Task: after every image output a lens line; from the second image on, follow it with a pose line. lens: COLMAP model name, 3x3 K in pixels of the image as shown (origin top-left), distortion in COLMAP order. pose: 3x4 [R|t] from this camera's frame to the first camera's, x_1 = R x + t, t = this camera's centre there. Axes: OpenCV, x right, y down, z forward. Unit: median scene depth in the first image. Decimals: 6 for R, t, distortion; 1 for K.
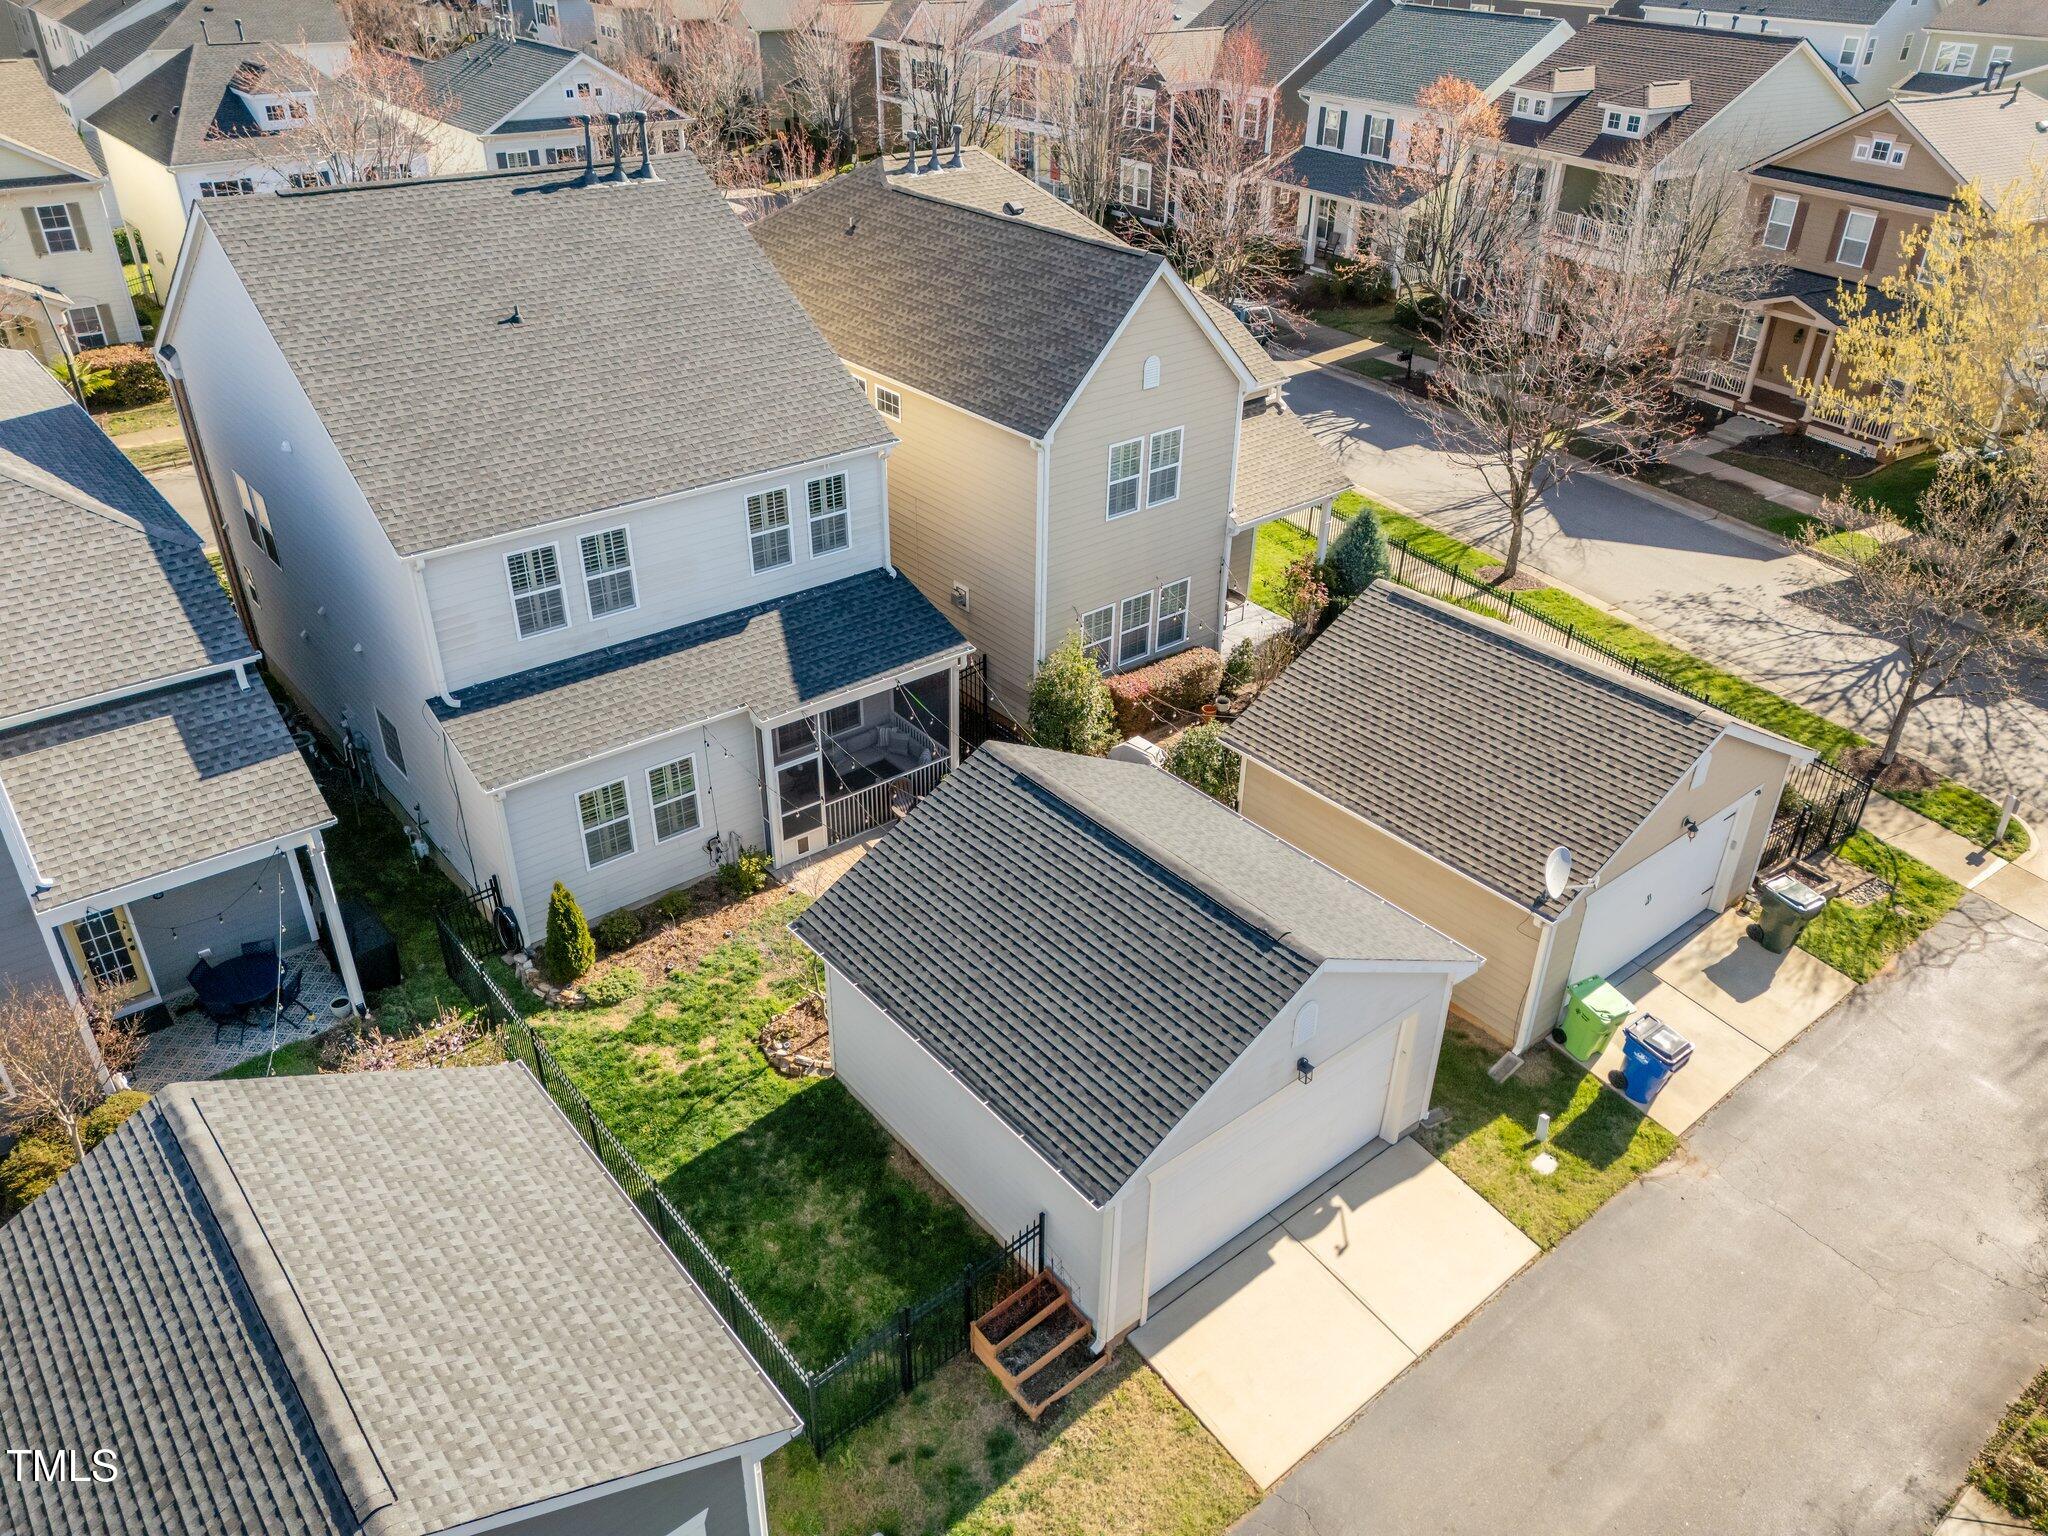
lens RADIAL K [[1496.9, 0, 1030.9], [0, 1496.9, 780.7], [0, 0, 1]] dist [0.088999, -0.078616]
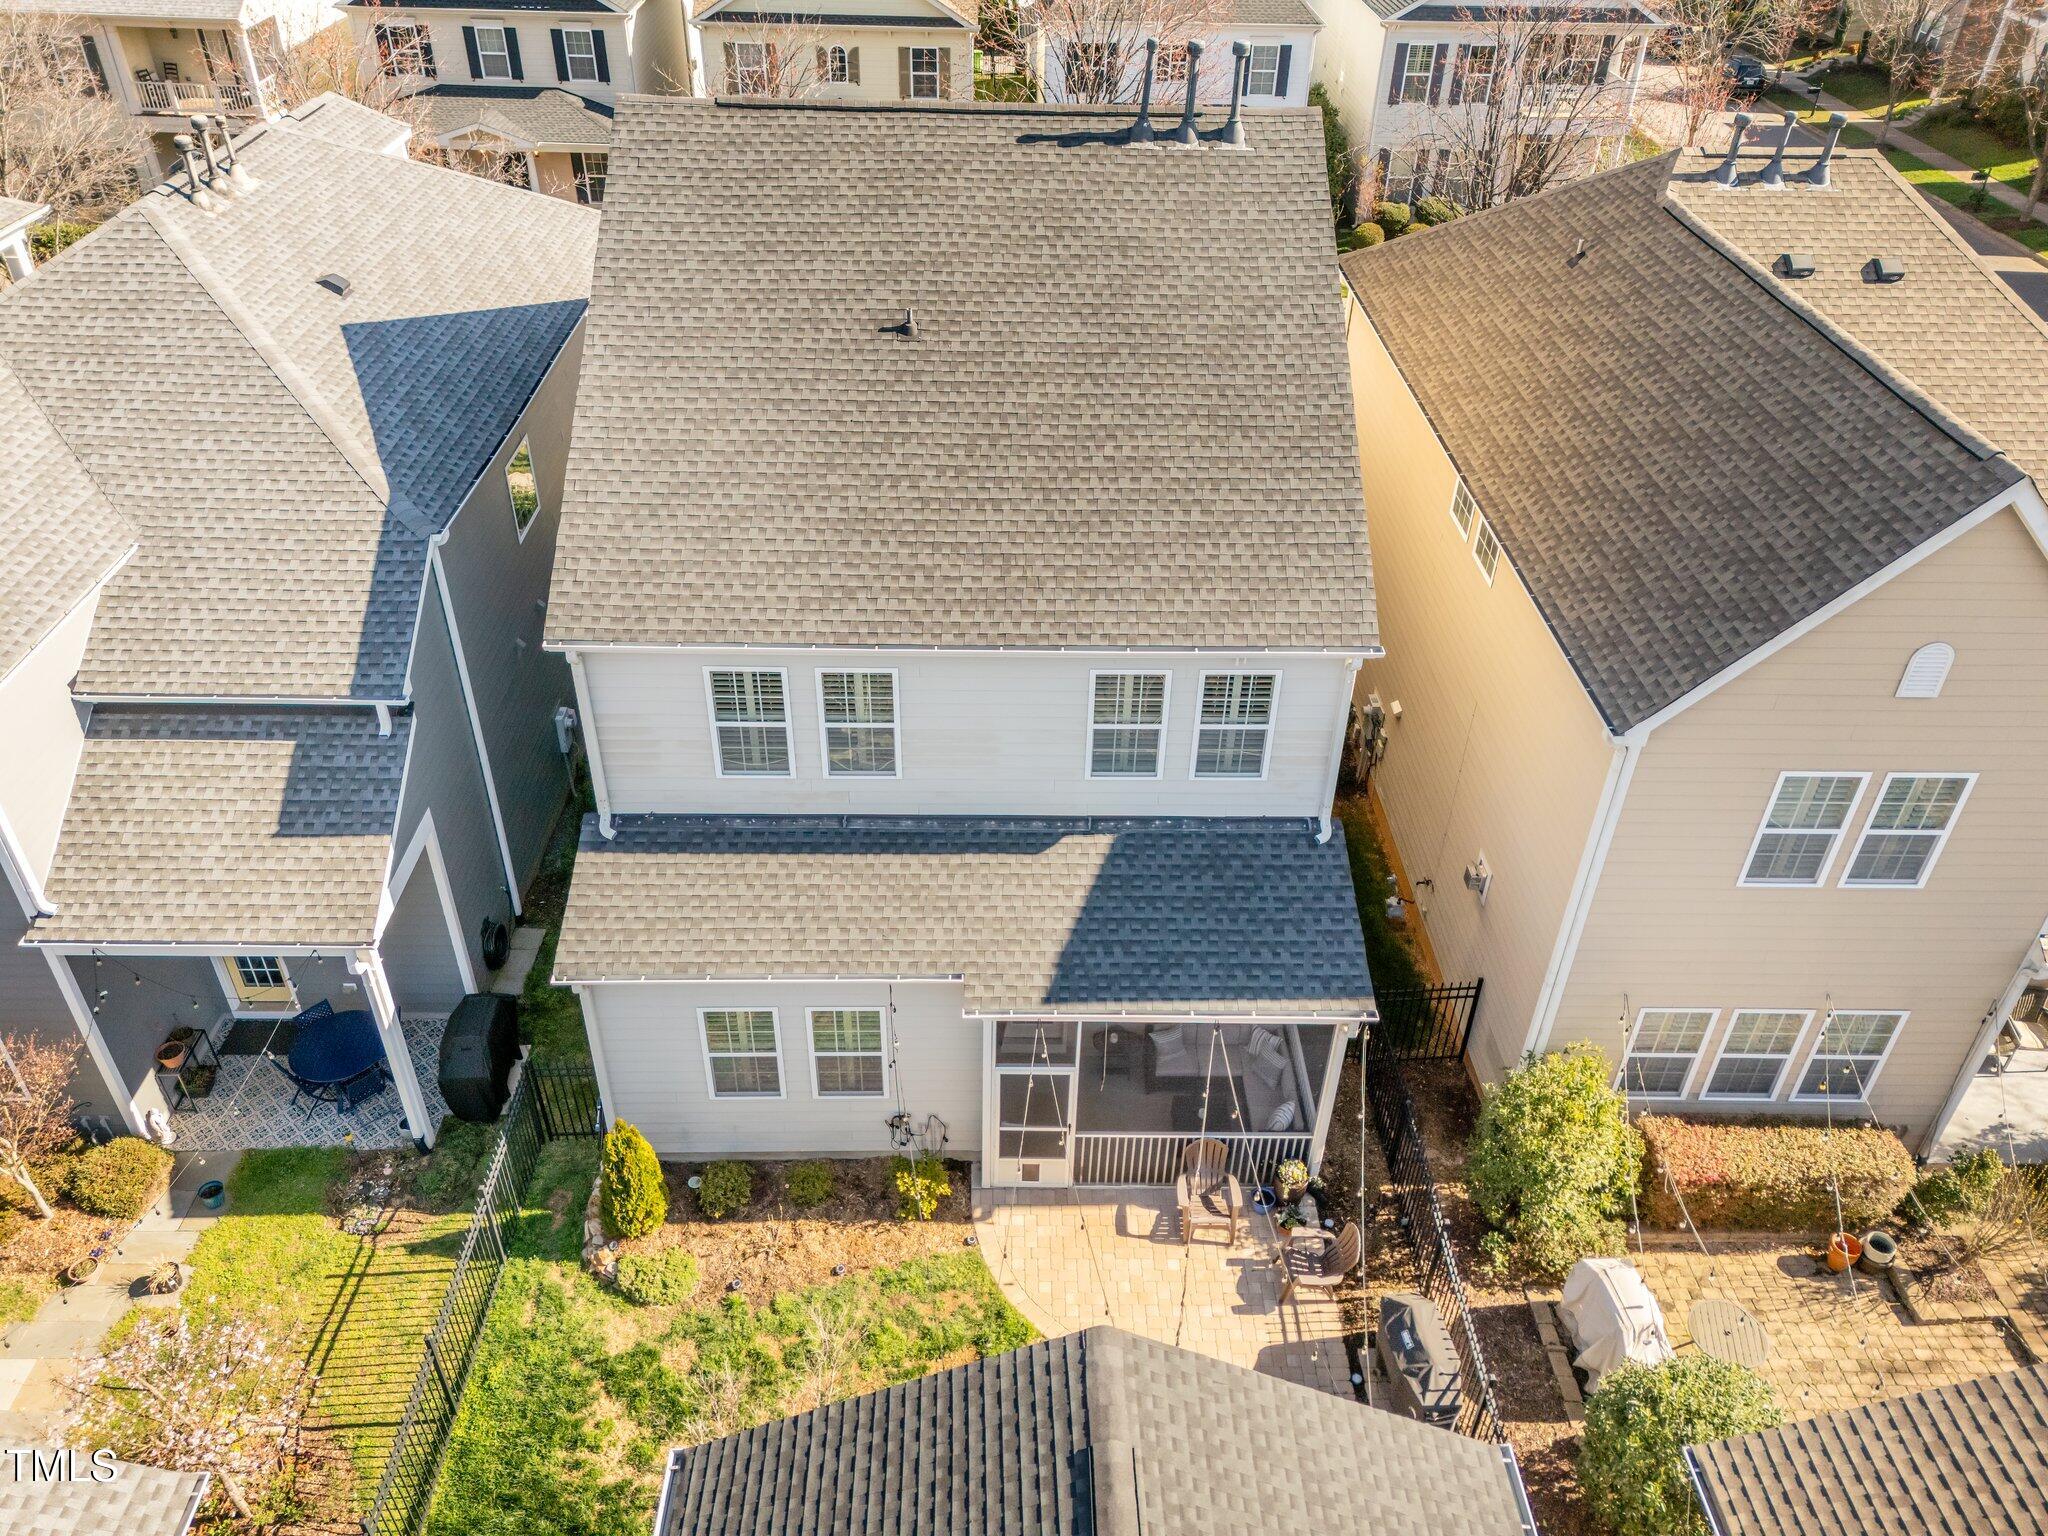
lens RADIAL K [[1496.9, 0, 1030.9], [0, 1496.9, 780.7], [0, 0, 1]] dist [0.088999, -0.078616]
pose [[0.784313, 0.370431, -0.497628, 0.121488], [-0.332937, 0.928188, 0.166194, -0.238094], [0.523455, 0.035331, 0.851320, 0.435902]]
